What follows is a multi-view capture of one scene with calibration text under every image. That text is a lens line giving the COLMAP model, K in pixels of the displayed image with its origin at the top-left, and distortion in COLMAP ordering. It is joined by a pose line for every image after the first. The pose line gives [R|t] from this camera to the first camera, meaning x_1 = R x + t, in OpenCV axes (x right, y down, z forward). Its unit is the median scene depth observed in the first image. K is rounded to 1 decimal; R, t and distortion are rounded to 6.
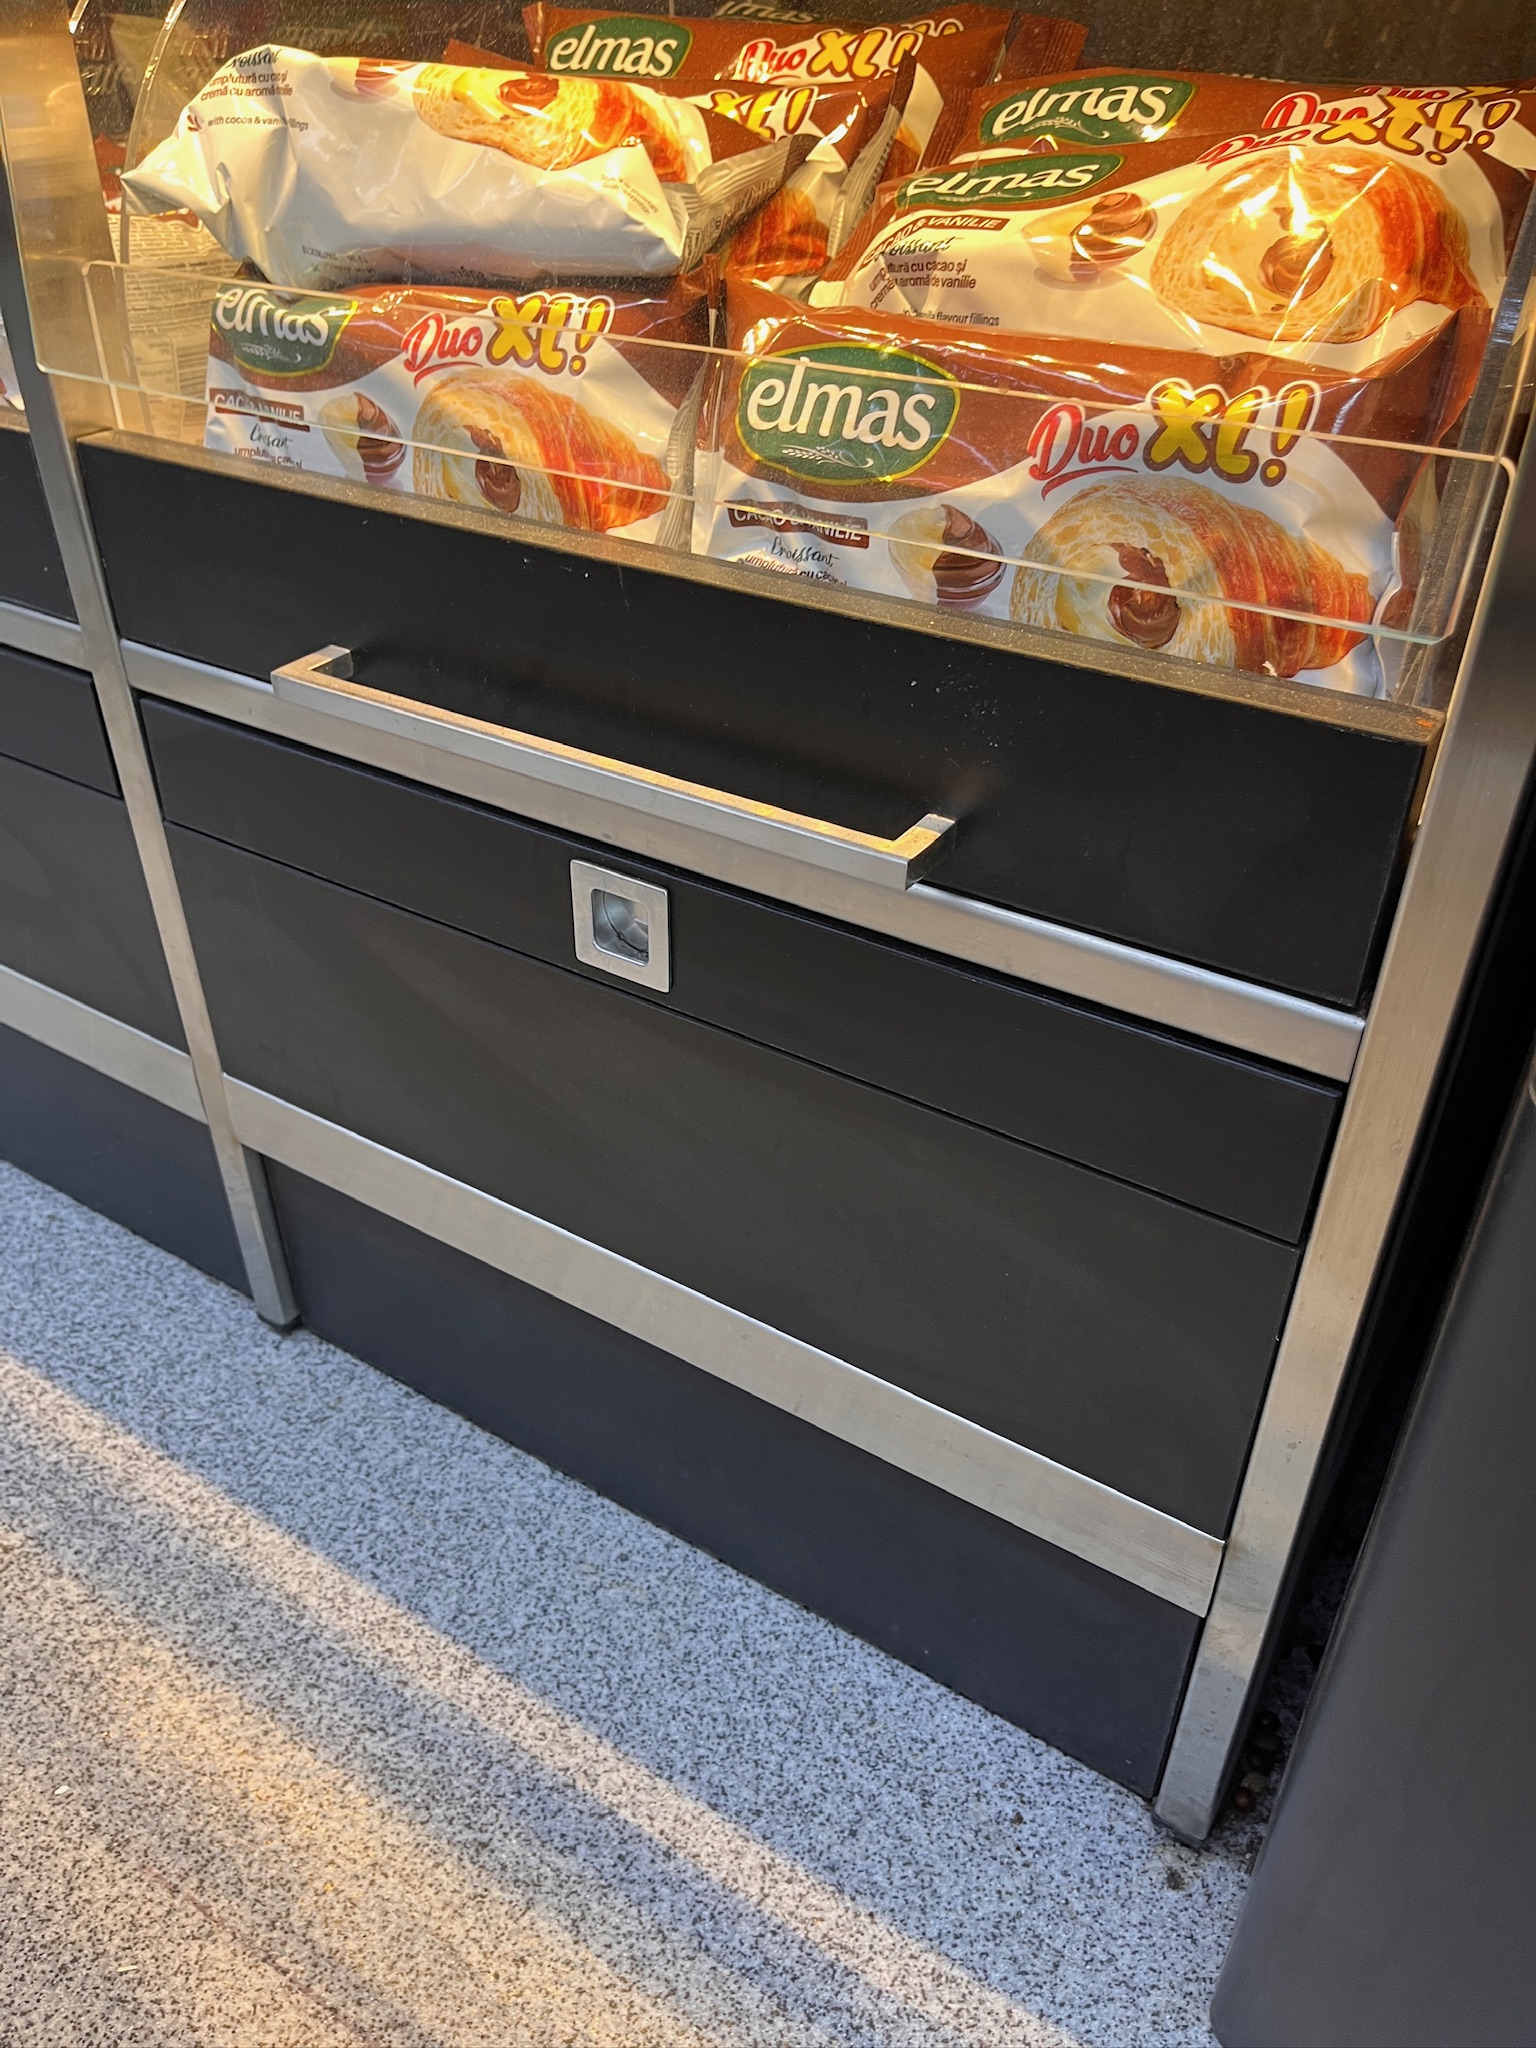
lens RADIAL K [[1545.1, 0, 762.1], [0, 1545.1, 1028.7], [0, 0, 1]] dist [0.076805, -0.120770]
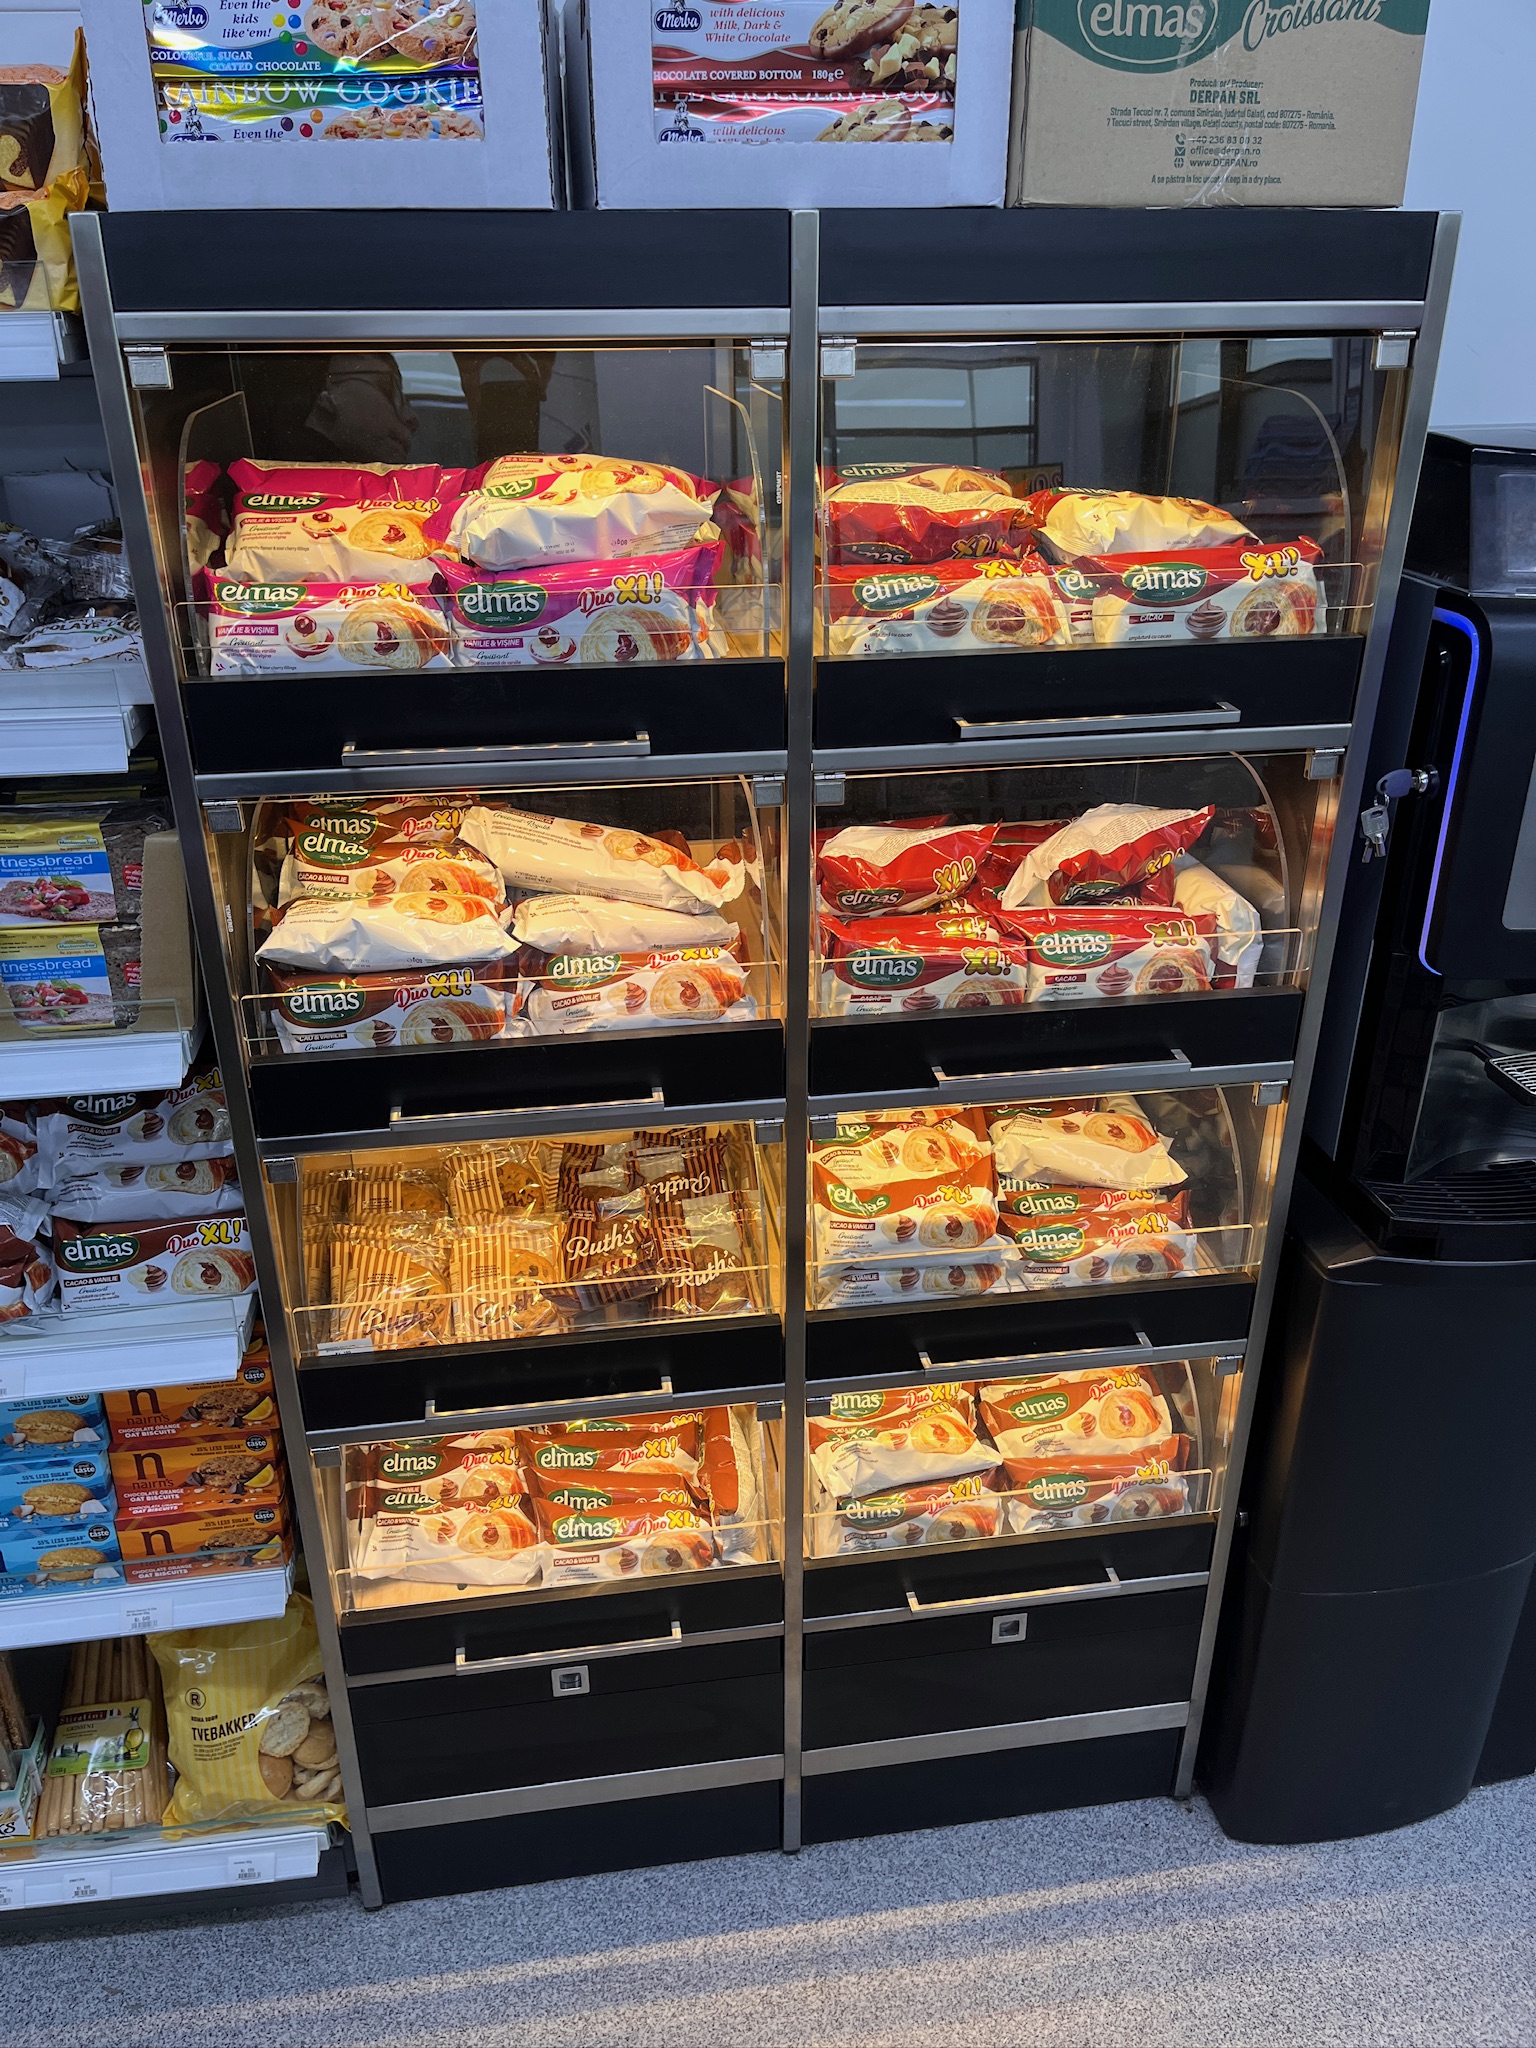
lens RADIAL K [[1545.1, 0, 762.1], [0, 1545.1, 1028.7], [0, 0, 1]] dist [0.076805, -0.120770]
pose [[0.751609, -0.294332, 0.590299, -1.936023], [0.379711, 0.924835, -0.022338, -1.285976], [-0.539355, 0.240932, 0.806876, -1.616158]]
